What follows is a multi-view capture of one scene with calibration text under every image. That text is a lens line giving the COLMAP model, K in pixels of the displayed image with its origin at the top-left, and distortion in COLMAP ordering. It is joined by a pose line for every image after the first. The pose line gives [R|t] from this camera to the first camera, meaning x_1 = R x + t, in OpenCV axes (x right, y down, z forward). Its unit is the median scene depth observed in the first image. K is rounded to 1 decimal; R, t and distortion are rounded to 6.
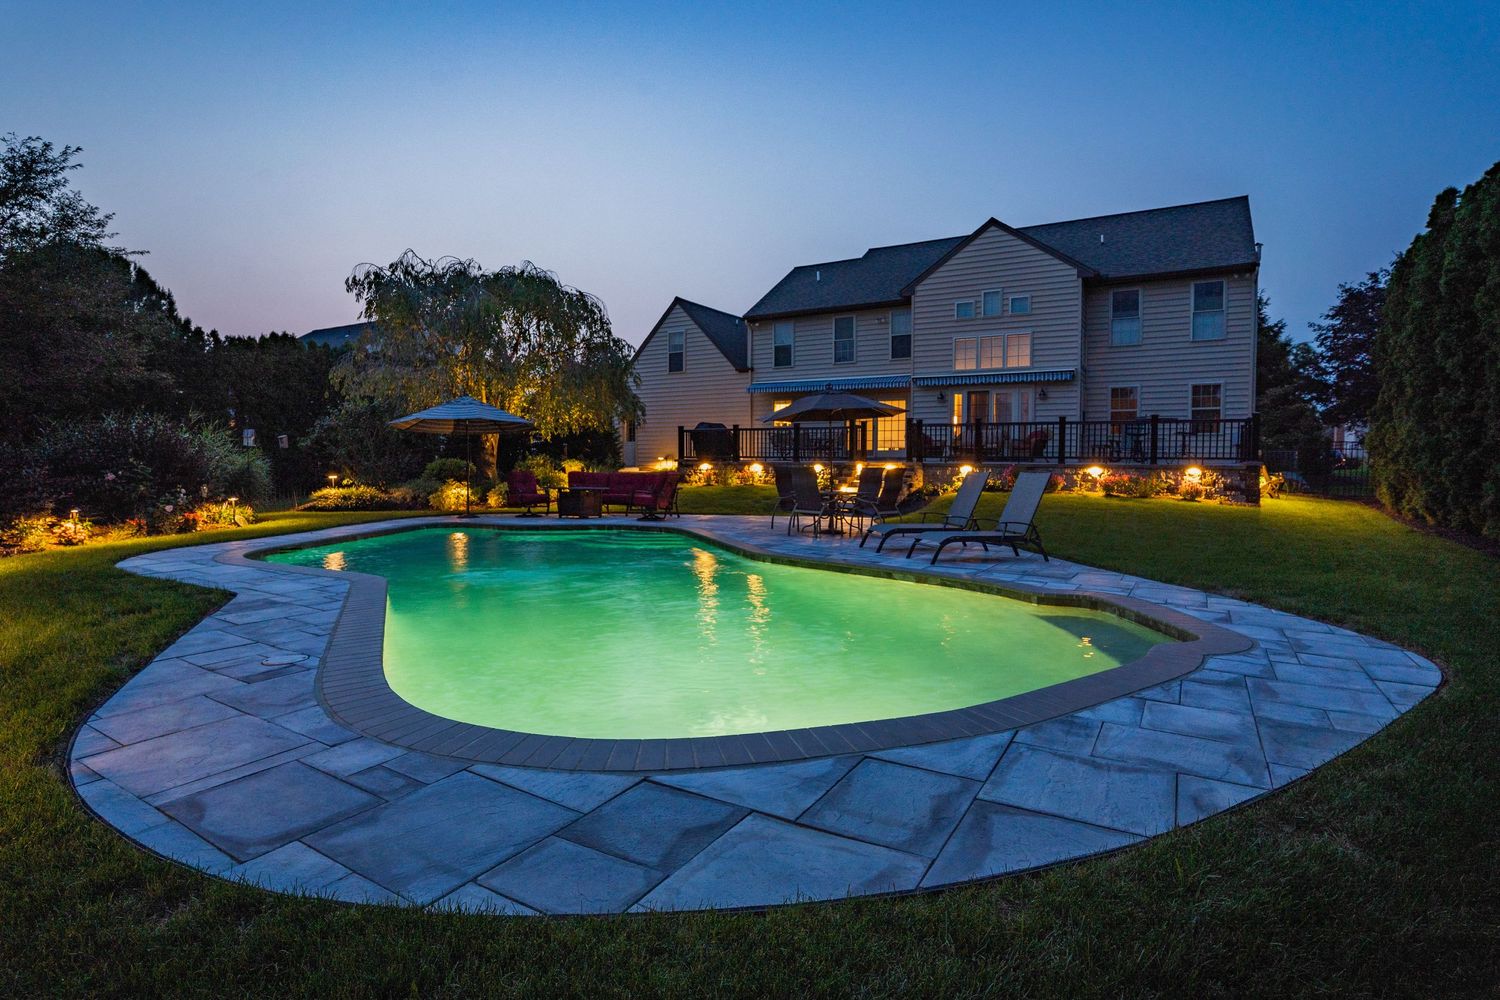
lens RADIAL K [[739.5, 0, 750.0], [0, 739.5, 500.0], [0, 0, 1]] dist [-0.088279, 0.043961]
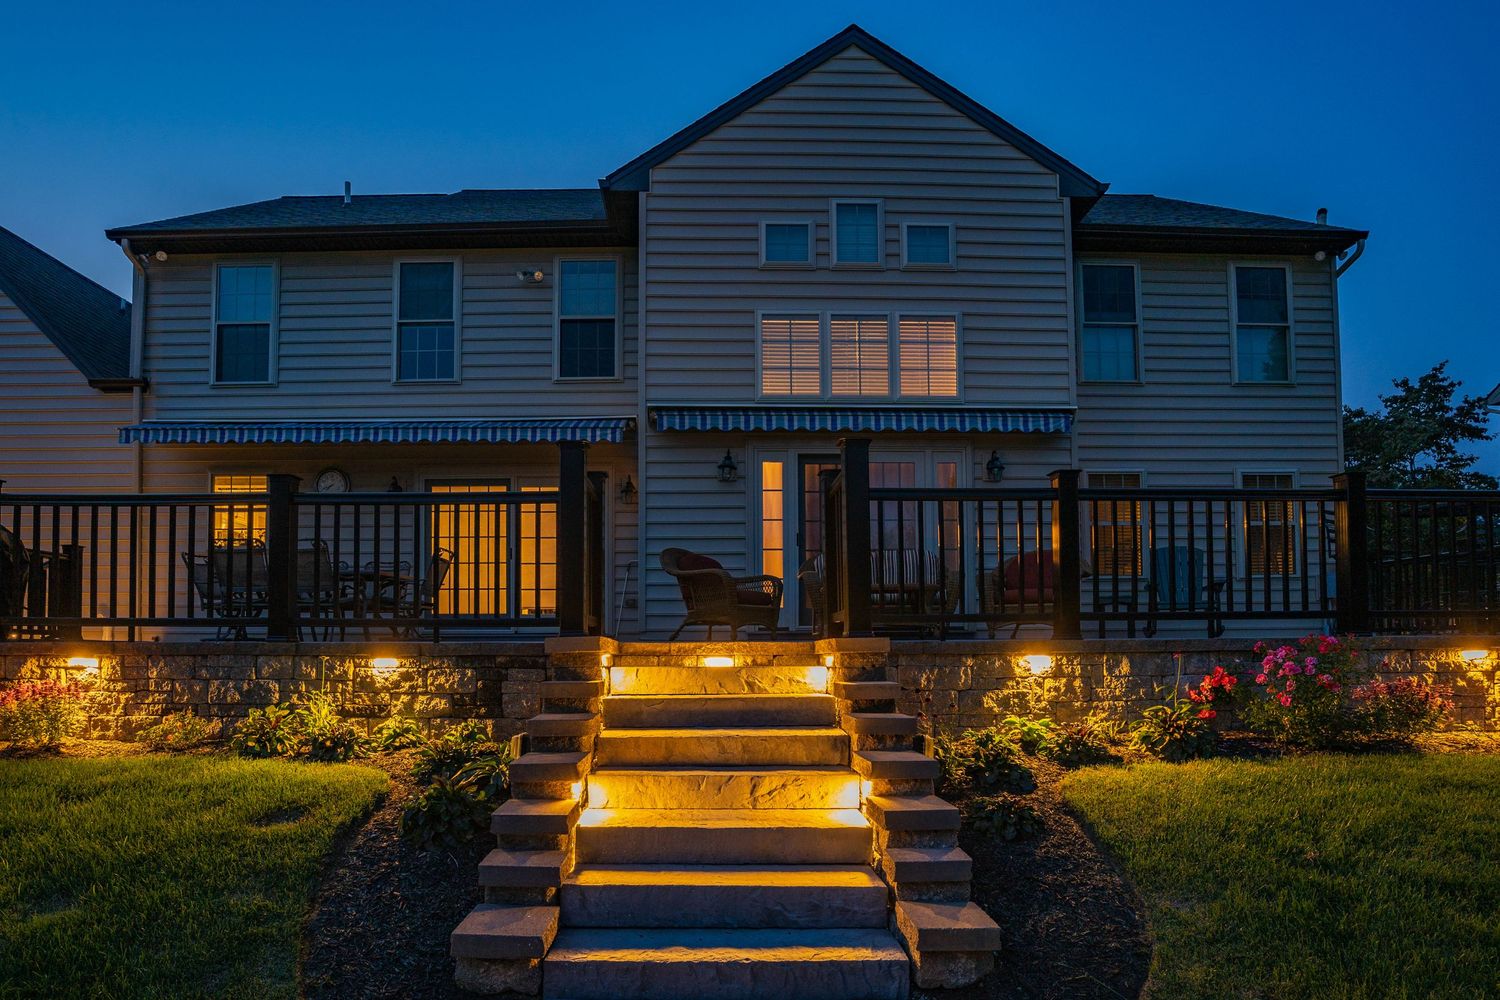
lens RADIAL K [[739.5, 0, 750.0], [0, 739.5, 500.0], [0, 0, 1]] dist [-0.088279, 0.043961]
pose [[0.840829, 0.071860, 0.536510, 0.088471], [0.033362, 0.982385, -0.183867, -0.062207], [-0.540272, 0.172500, 0.823620, 0.720600]]
